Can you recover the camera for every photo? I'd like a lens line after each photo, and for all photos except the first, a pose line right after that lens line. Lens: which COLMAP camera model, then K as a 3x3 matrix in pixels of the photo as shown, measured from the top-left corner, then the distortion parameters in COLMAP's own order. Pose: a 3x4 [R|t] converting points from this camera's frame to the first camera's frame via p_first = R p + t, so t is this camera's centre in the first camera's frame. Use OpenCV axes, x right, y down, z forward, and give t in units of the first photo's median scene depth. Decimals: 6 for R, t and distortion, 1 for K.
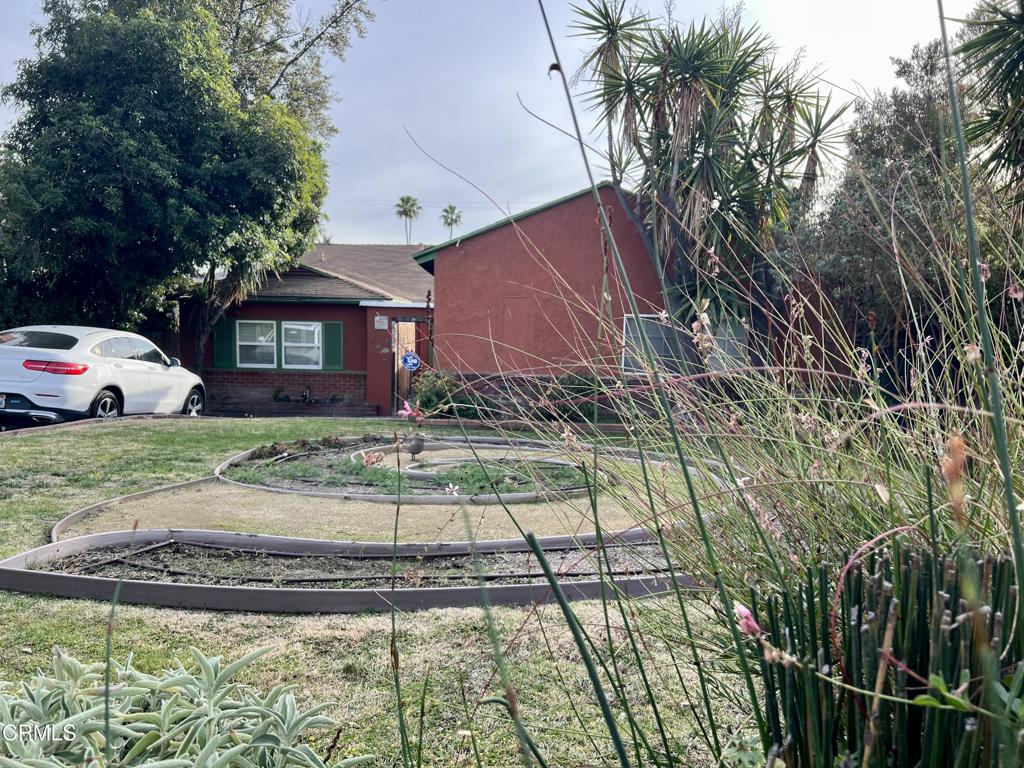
lens RADIAL K [[785.2, 0, 509.1], [0, 785.2, 393.3], [0, 0, 1]] dist [0.048205, -0.068652]
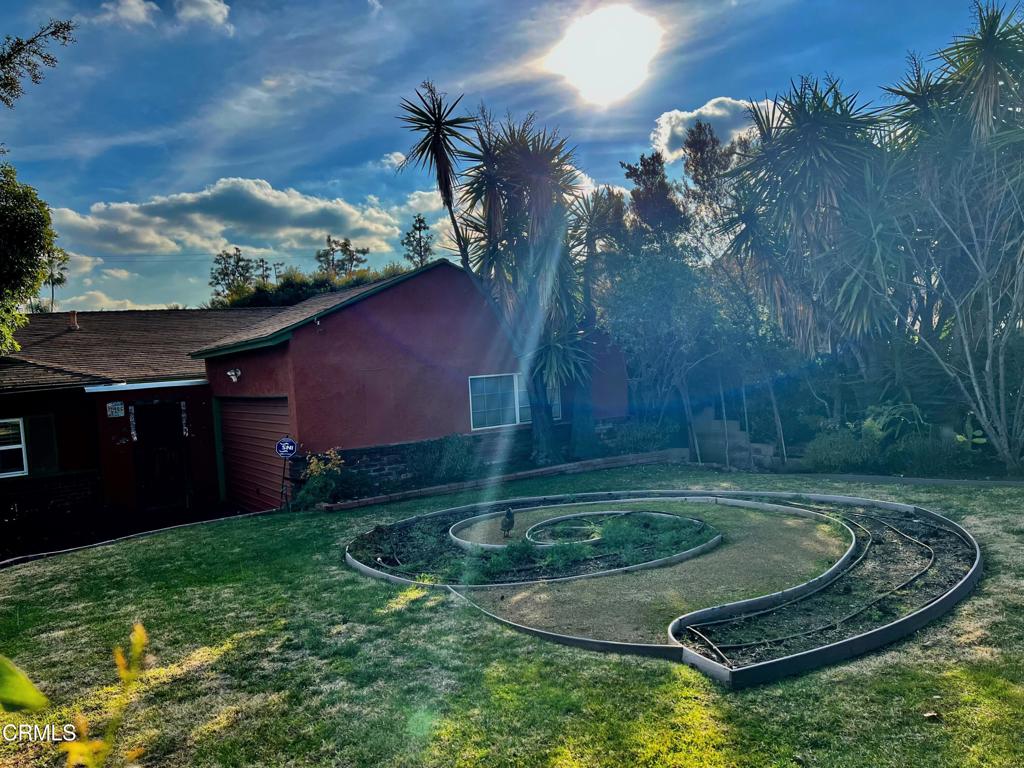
lens RADIAL K [[785.2, 0, 509.1], [0, 785.2, 393.3], [0, 0, 1]] dist [0.048205, -0.068652]
pose [[0.830196, -0.102882, 0.547895, -0.276215], [0.132395, 0.991091, -0.014507, -0.037372], [-0.541522, 0.084583, 0.836421, 0.035056]]
